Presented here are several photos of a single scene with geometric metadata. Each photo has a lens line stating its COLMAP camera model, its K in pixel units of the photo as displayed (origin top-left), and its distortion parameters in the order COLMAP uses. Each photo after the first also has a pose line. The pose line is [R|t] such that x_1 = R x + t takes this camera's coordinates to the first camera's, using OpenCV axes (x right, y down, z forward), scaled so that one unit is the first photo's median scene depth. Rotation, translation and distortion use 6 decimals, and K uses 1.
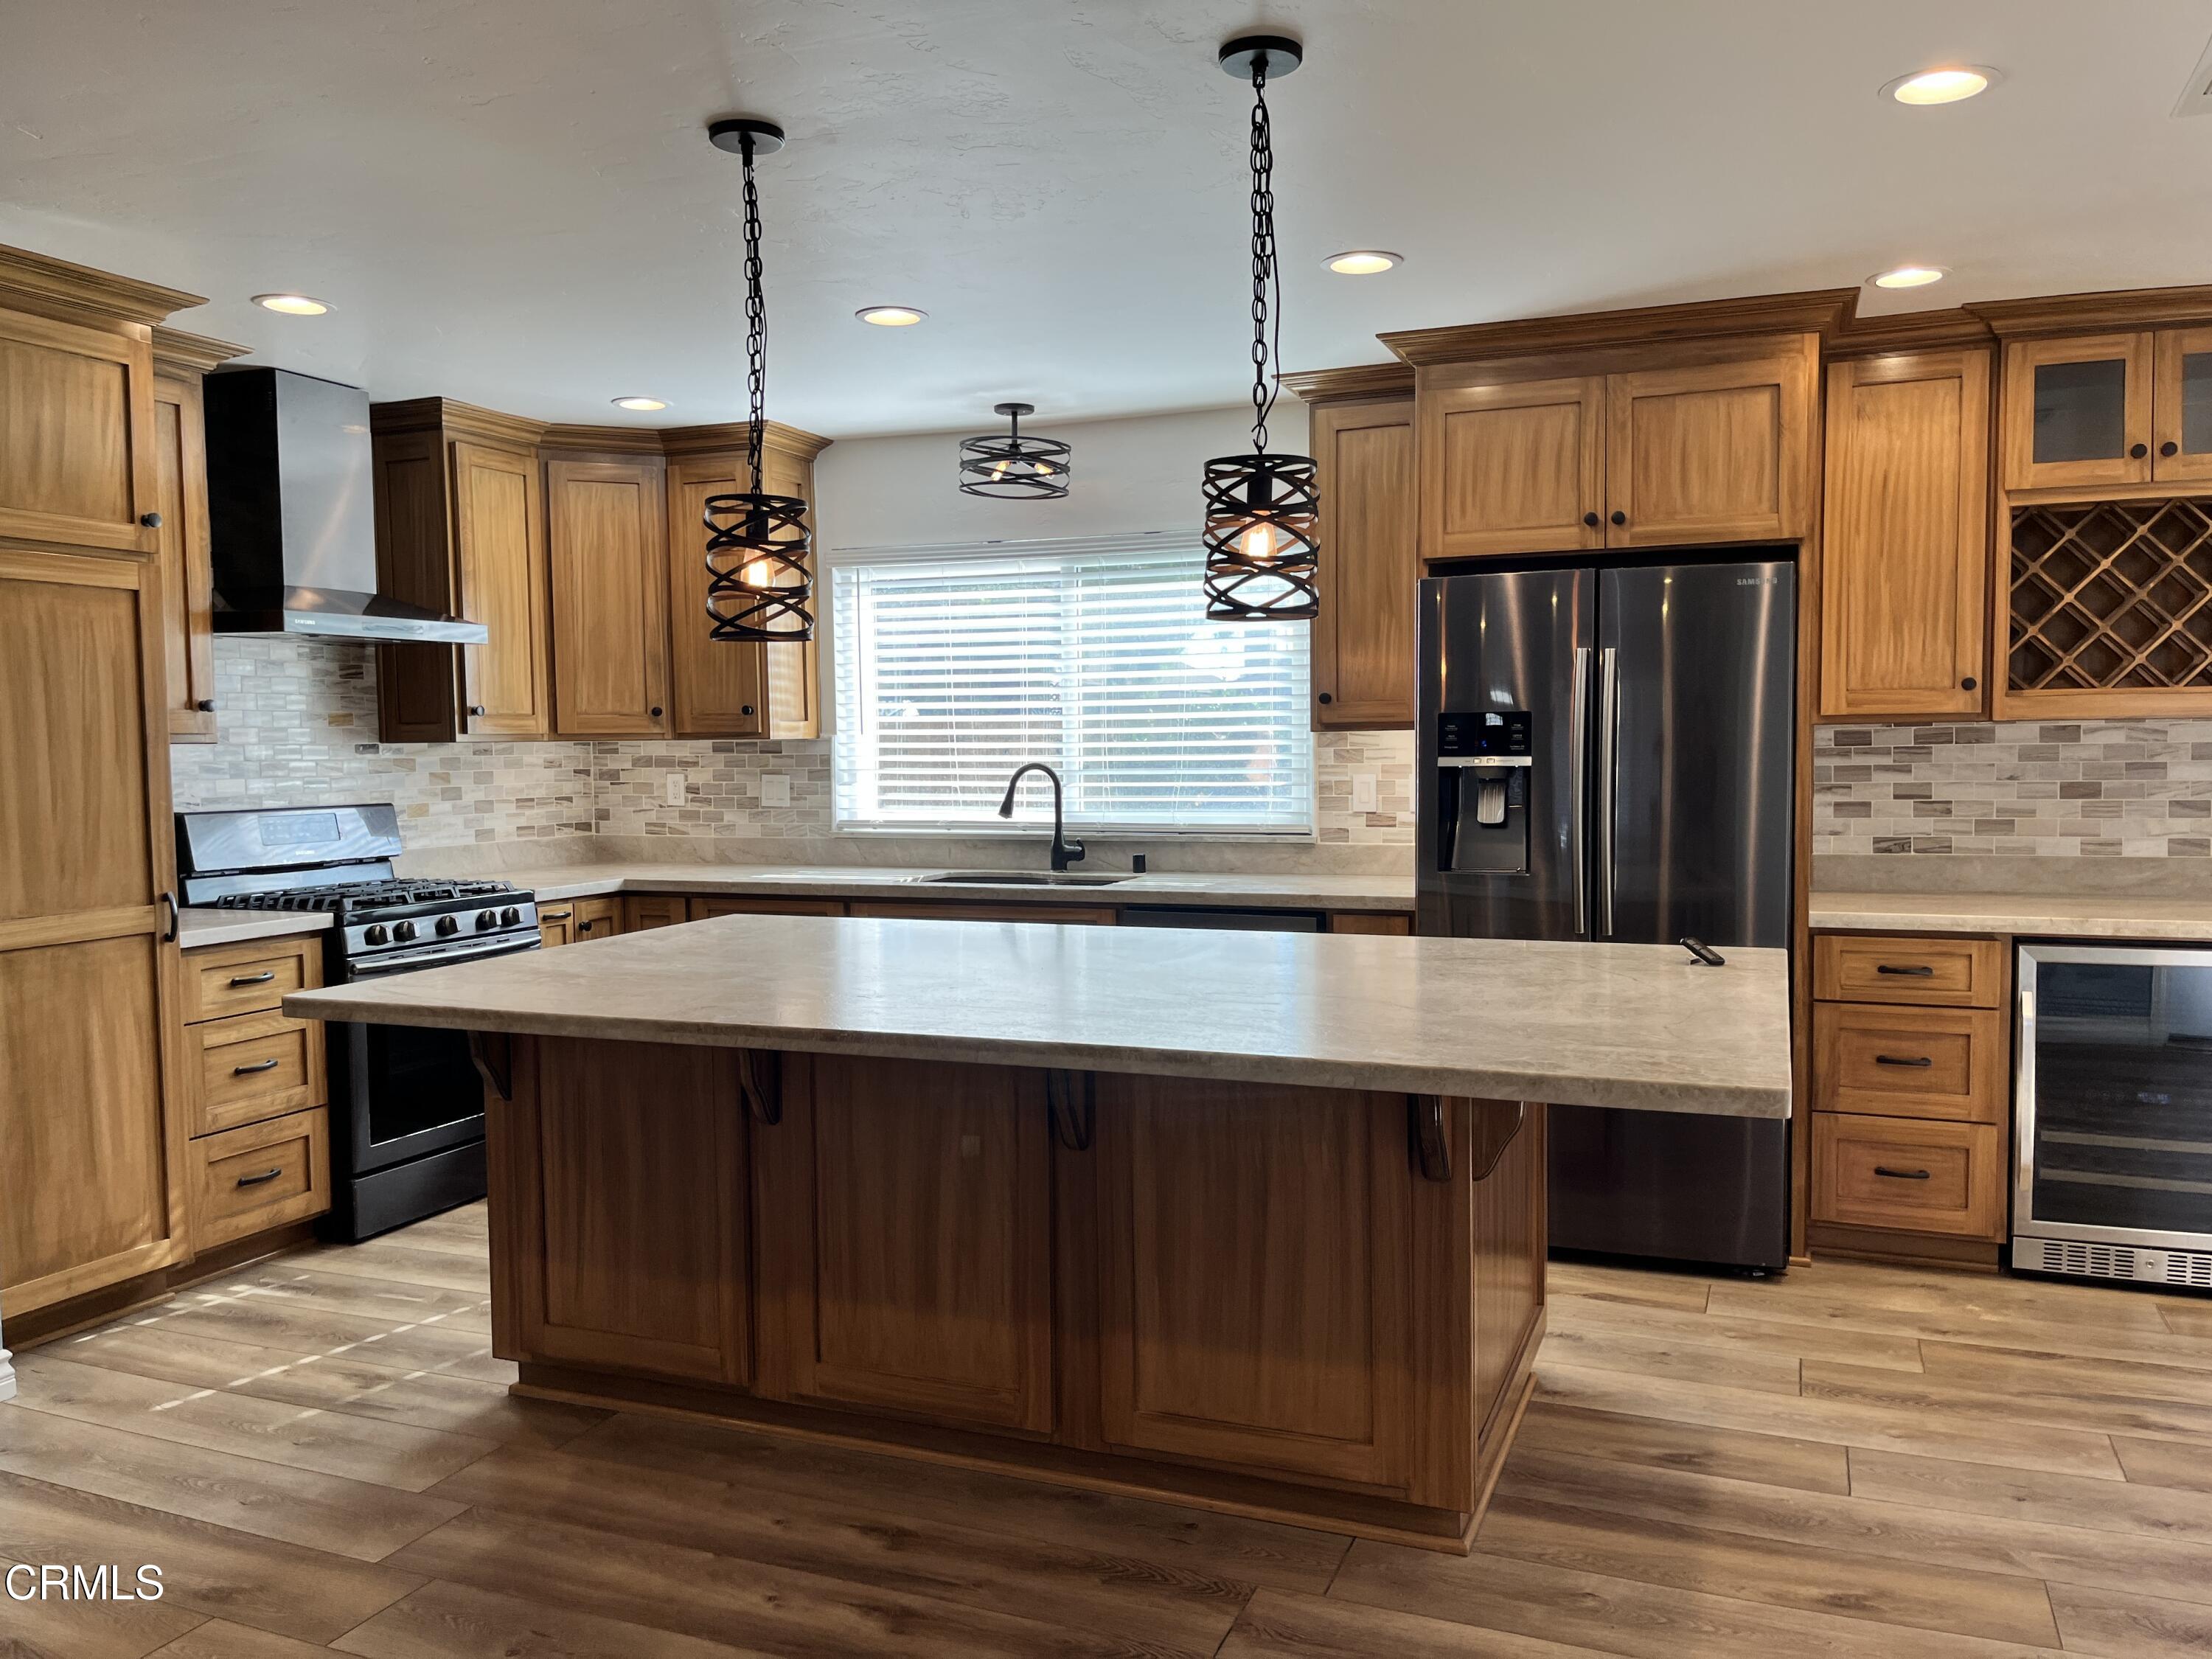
lens RADIAL K [[1676.2, 0, 1121.2], [0, 1676.2, 836.4], [0, 0, 1]] dist [0.080052, -0.120639]
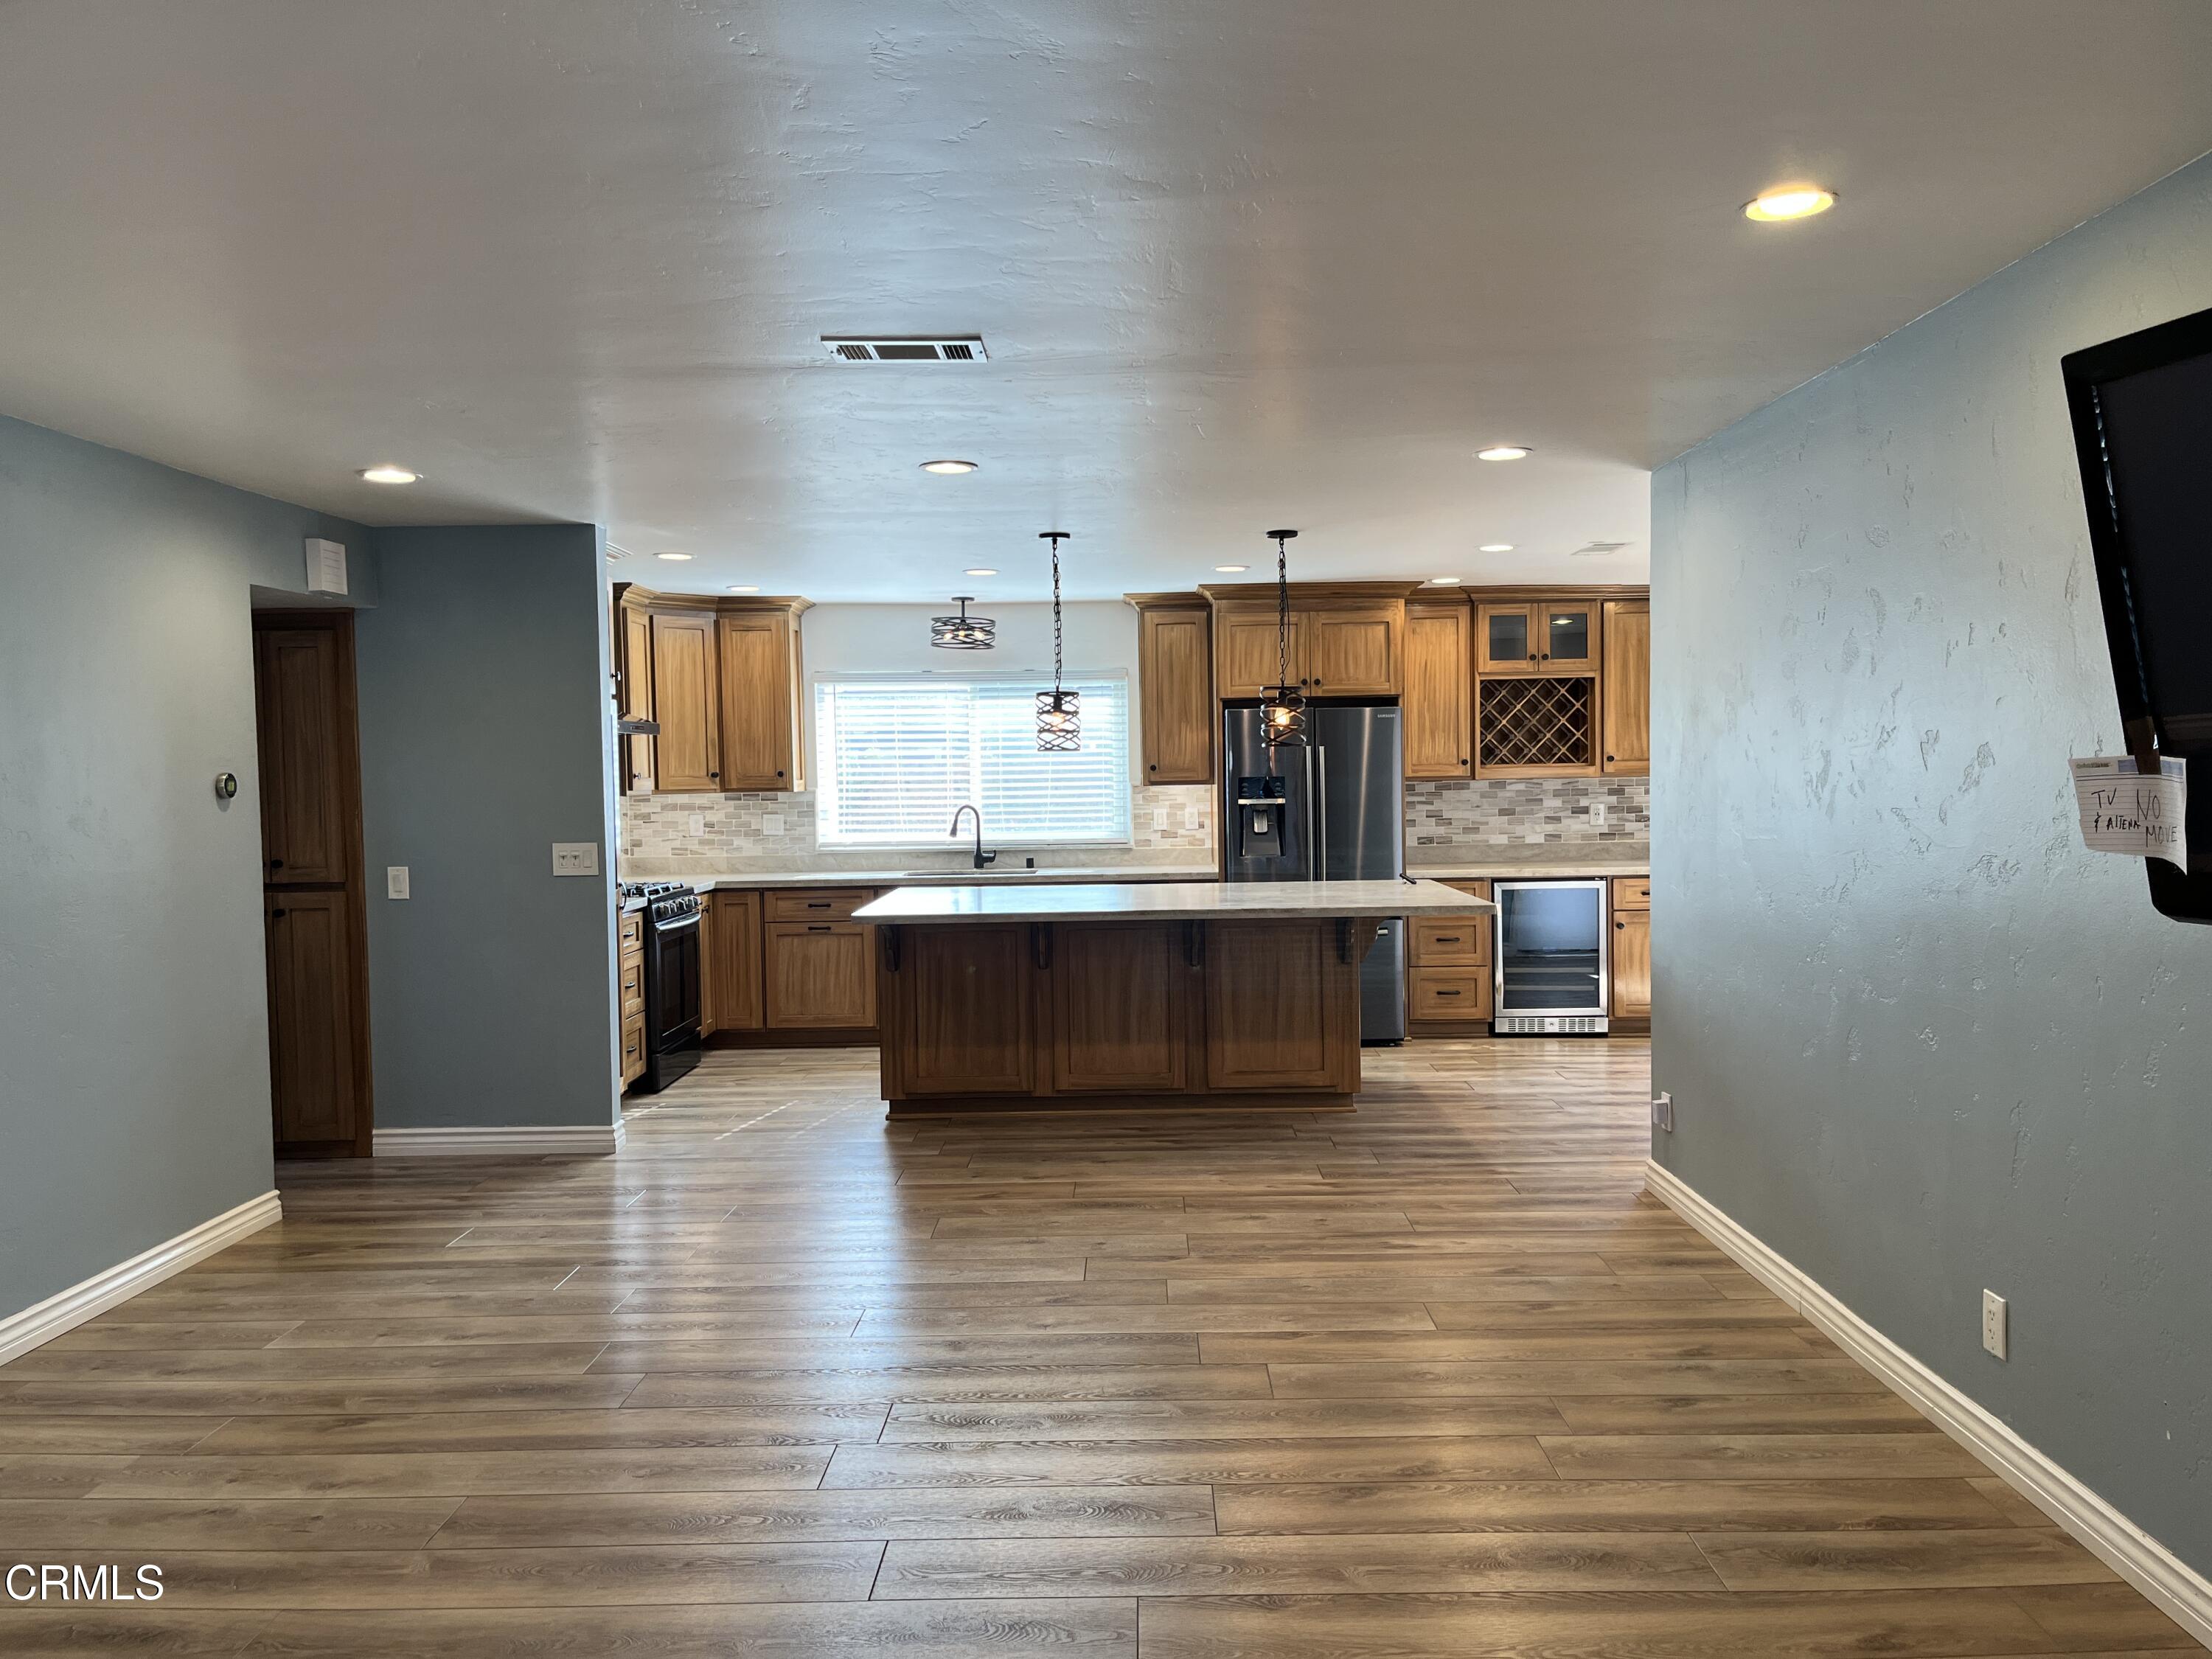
lens RADIAL K [[1676.2, 0, 1121.2], [0, 1676.2, 836.4], [0, 0, 1]] dist [0.080052, -0.120639]
pose [[0.930610, -0.018446, 0.365546, -0.632145], [0.027191, 0.999454, -0.018789, 0.028645], [-0.365000, 0.027425, 0.930603, -0.750940]]
